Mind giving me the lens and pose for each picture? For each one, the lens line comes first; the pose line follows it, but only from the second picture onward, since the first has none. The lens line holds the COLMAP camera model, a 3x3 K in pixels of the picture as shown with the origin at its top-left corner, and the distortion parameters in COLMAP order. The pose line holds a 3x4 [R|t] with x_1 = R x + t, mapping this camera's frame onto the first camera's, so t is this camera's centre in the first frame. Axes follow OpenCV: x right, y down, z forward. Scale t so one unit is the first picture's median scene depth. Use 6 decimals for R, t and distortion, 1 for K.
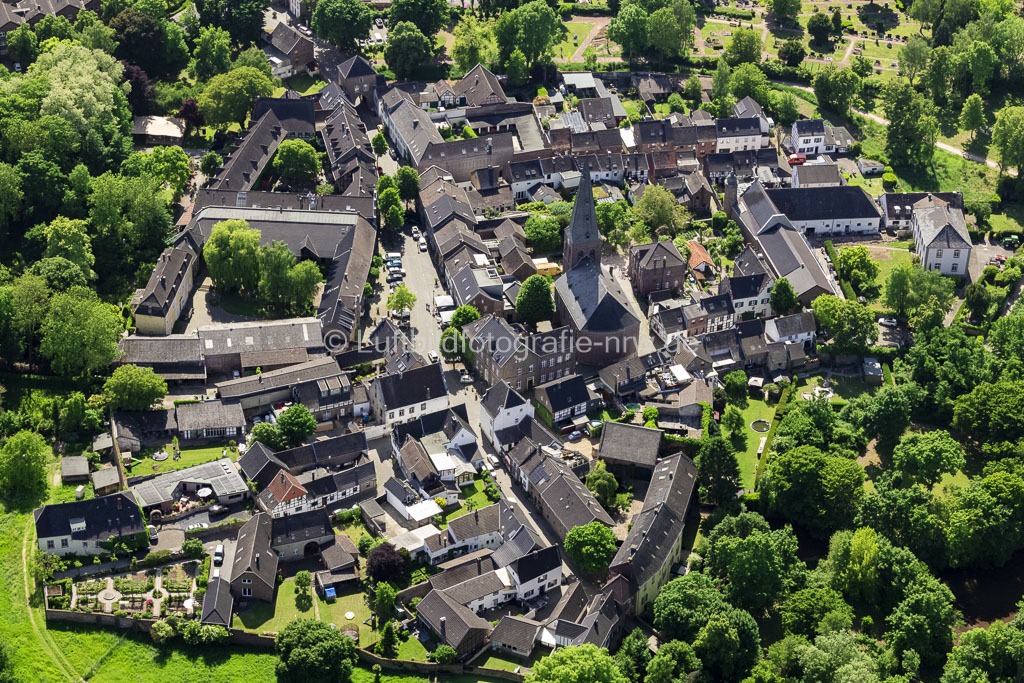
lens RADIAL K [[2512.6, 0, 512.0], [0, 2512.6, 341.5], [0, 0, 1]] dist [0.048404, 0.034086]
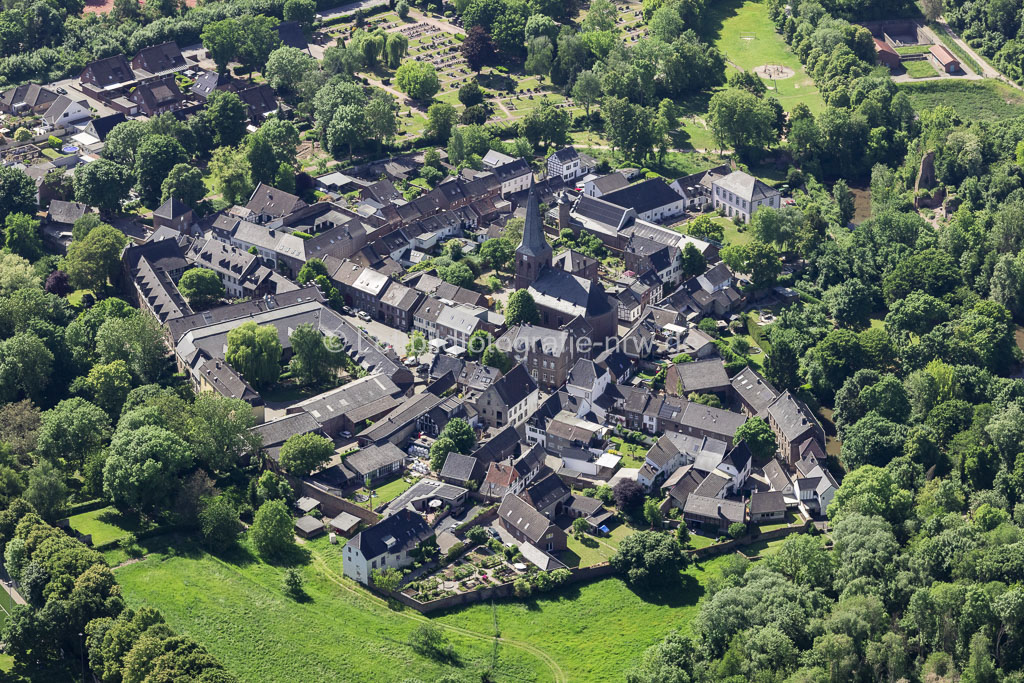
lens RADIAL K [[3489.1, 0, 512.0], [0, 3489.1, 341.5], [0, 0, 1]] dist [-0.073516, 0.367597]
pose [[0.831136, -0.260114, 0.491481, -0.777804], [0.336631, 0.938850, -0.072390, 0.108405], [-0.442597, 0.225614, 0.867875, -0.338500]]
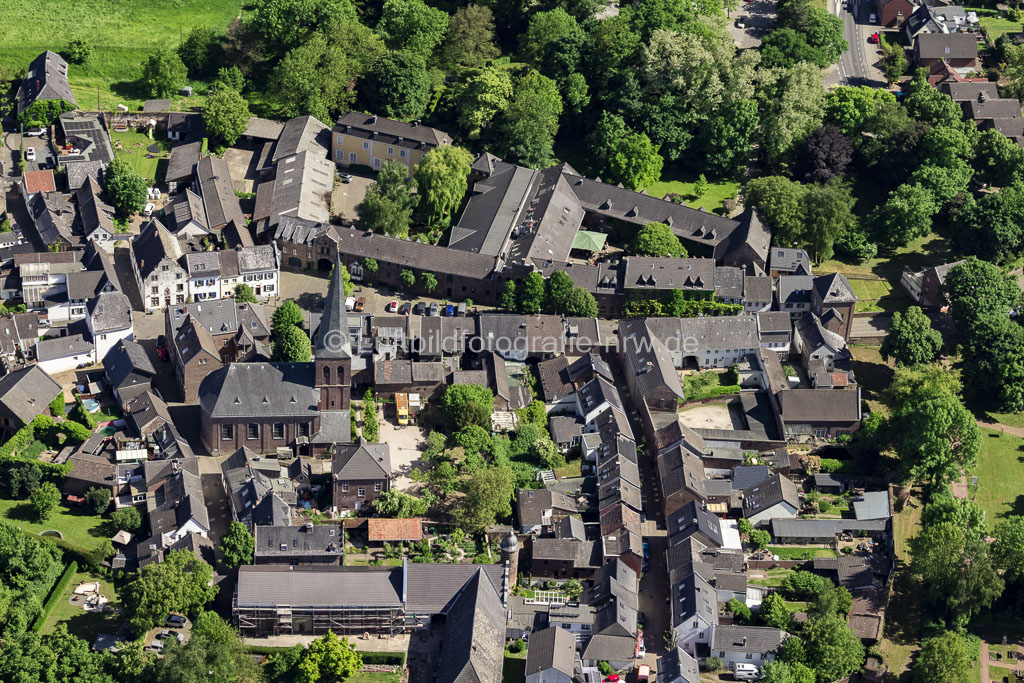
lens RADIAL K [[2524.4, 0, 631.2], [0, 2524.4, 340.4], [0, 0, 1]] dist [0.067956, 0.283133]
pose [[-0.147760, 0.522562, -0.839700, 0.724076], [-0.625595, 0.608208, 0.488584, -0.520980], [0.766028, 0.597505, 0.237043, 0.913399]]
